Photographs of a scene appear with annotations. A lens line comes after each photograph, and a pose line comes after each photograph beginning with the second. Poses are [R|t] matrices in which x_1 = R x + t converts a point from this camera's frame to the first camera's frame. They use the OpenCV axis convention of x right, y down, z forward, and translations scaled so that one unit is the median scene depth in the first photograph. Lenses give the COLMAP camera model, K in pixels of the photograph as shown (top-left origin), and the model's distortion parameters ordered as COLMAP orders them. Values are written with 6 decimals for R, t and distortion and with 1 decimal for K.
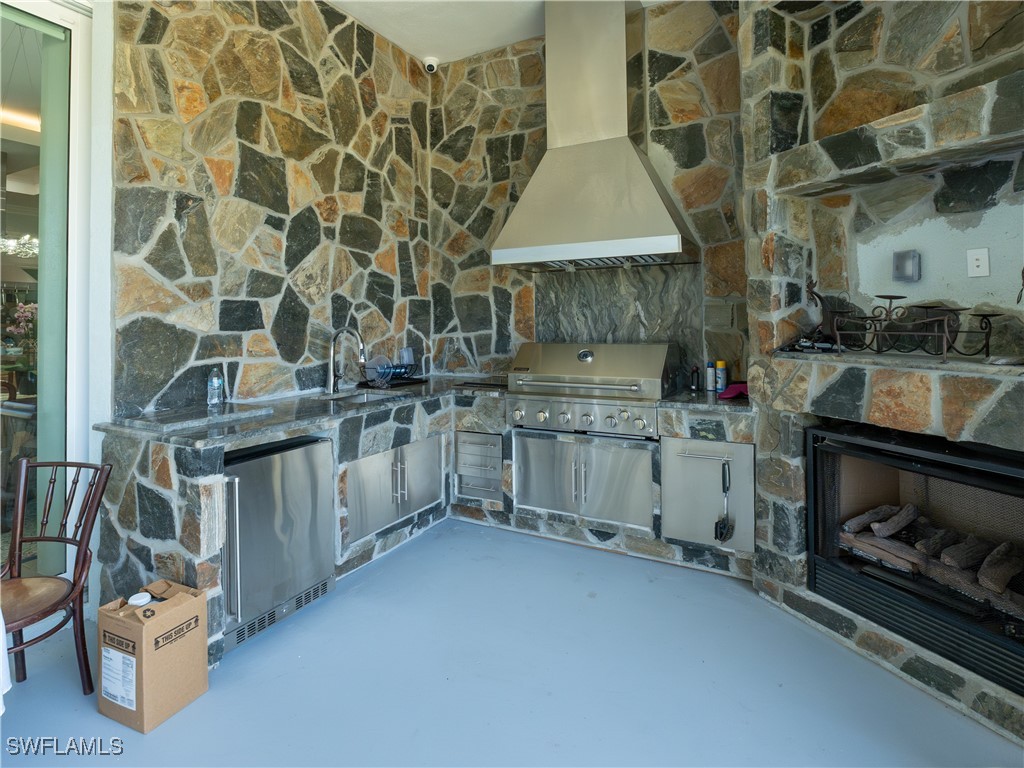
lens RADIAL K [[365.8, 0, 511.6], [0, 365.8, 321.1], [0, 0, 1]] dist [-0.000799, -0.000009]
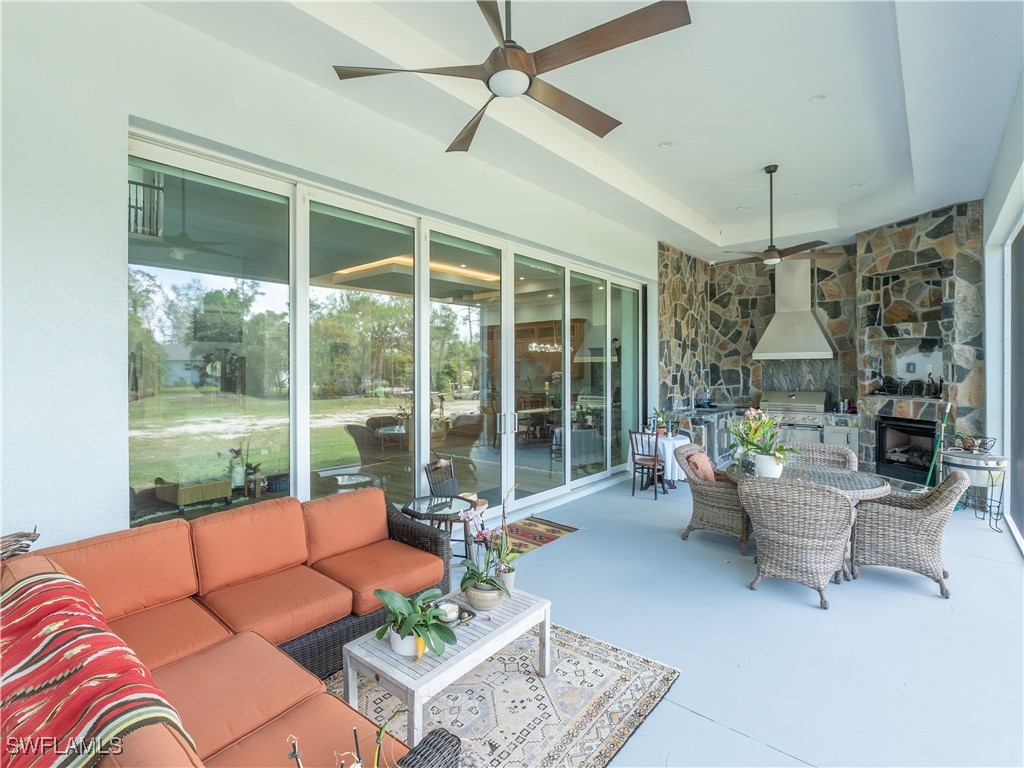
lens RADIAL K [[492.2, 0, 512.5], [0, 492.2, 368.7], [0, 0, 1]] dist [0.000503, -0.000418]
pose [[0.998573, 0.012939, -0.051813, -1.695881], [-0.012321, 0.999849, 0.012236, -0.123391], [0.051964, -0.011580, 0.998582, -2.736605]]
